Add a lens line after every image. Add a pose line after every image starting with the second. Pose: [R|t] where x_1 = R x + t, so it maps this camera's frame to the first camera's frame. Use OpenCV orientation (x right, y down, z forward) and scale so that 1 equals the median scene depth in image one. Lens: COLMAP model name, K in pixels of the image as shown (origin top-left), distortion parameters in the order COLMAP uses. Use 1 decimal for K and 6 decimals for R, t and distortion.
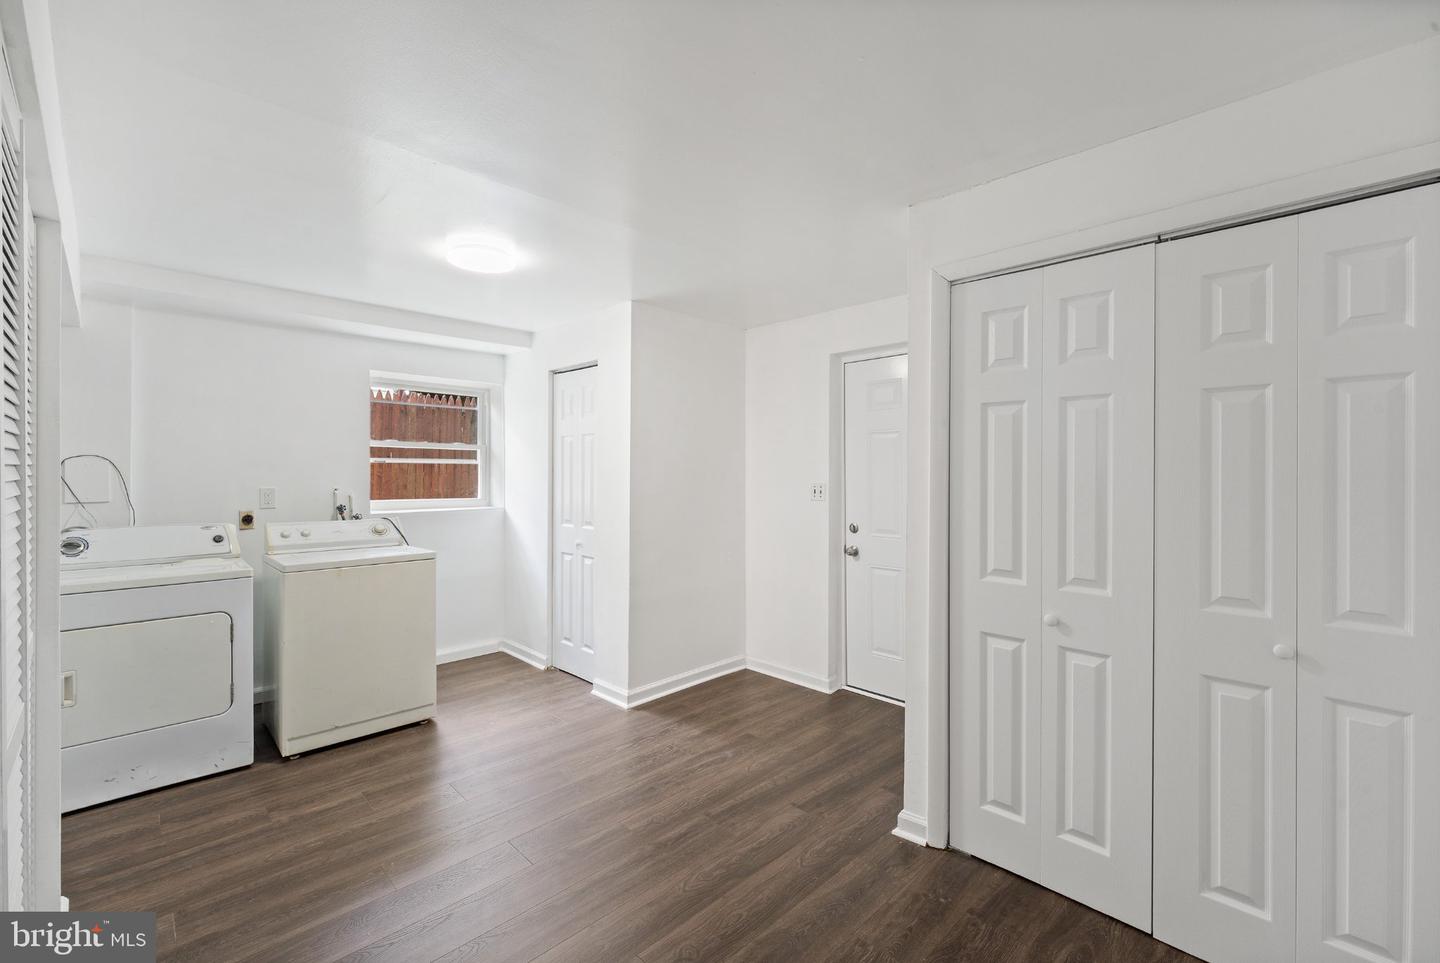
lens RADIAL K [[607.5, 0, 714.2], [0, 607.5, 476.6], [0, 0, 1]] dist [0.001436, -0.001671]
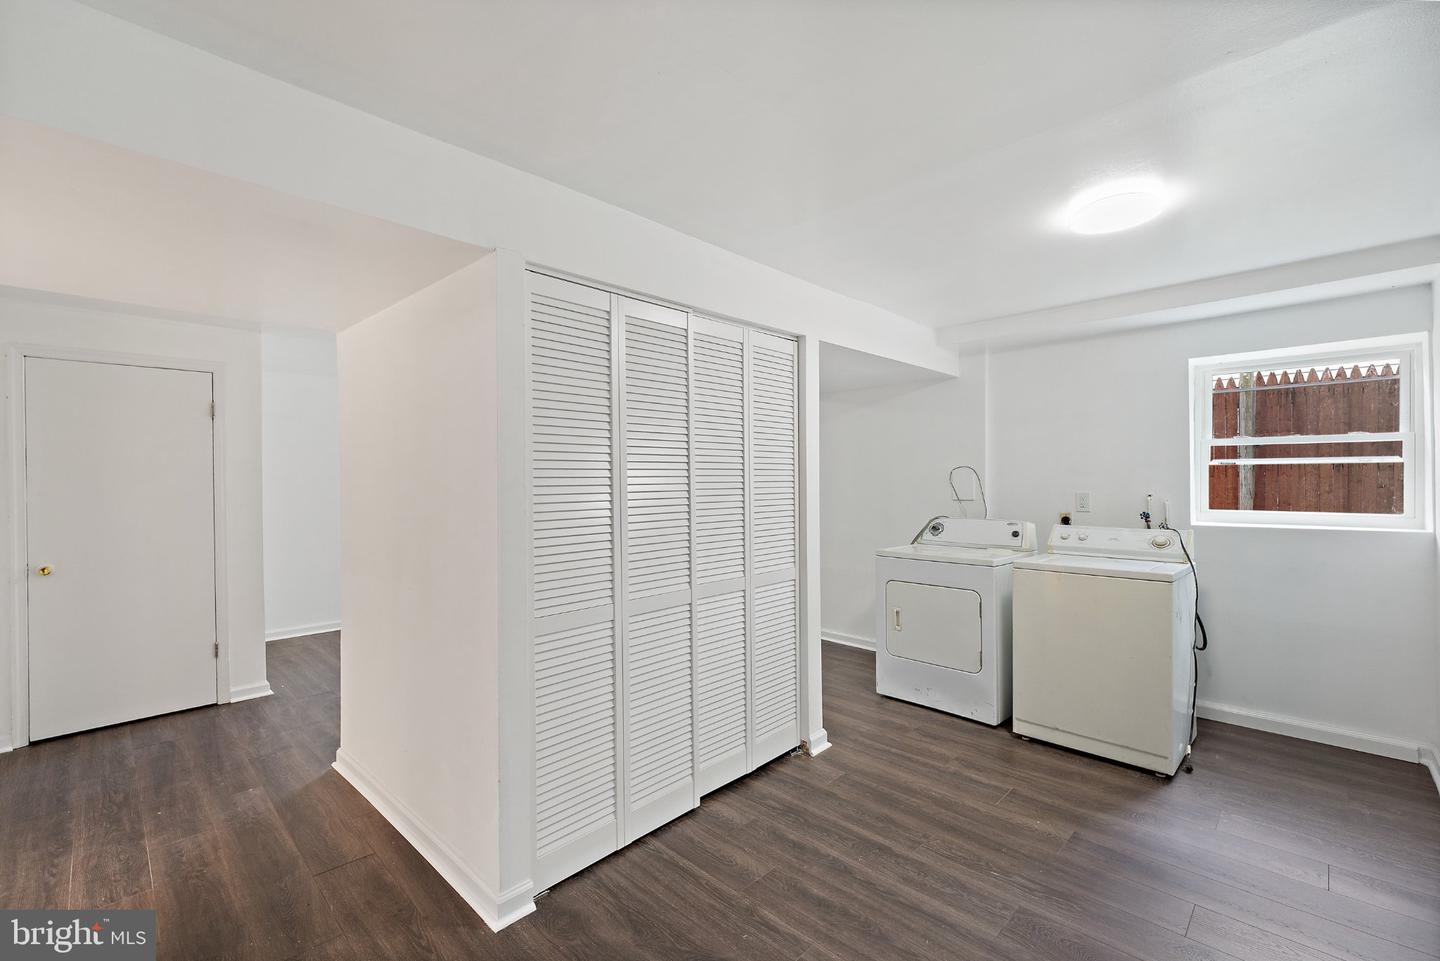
lens RADIAL K [[607.5, 0, 714.3], [0, 607.5, 483.1], [0, 0, 1]] dist [0.001436, -0.001671]
pose [[0.023705, 0.006010, -0.999701, 0.285719], [0.000481, 0.999982, 0.006023, -0.003405], [0.999719, -0.000623, 0.023701, 0.305047]]
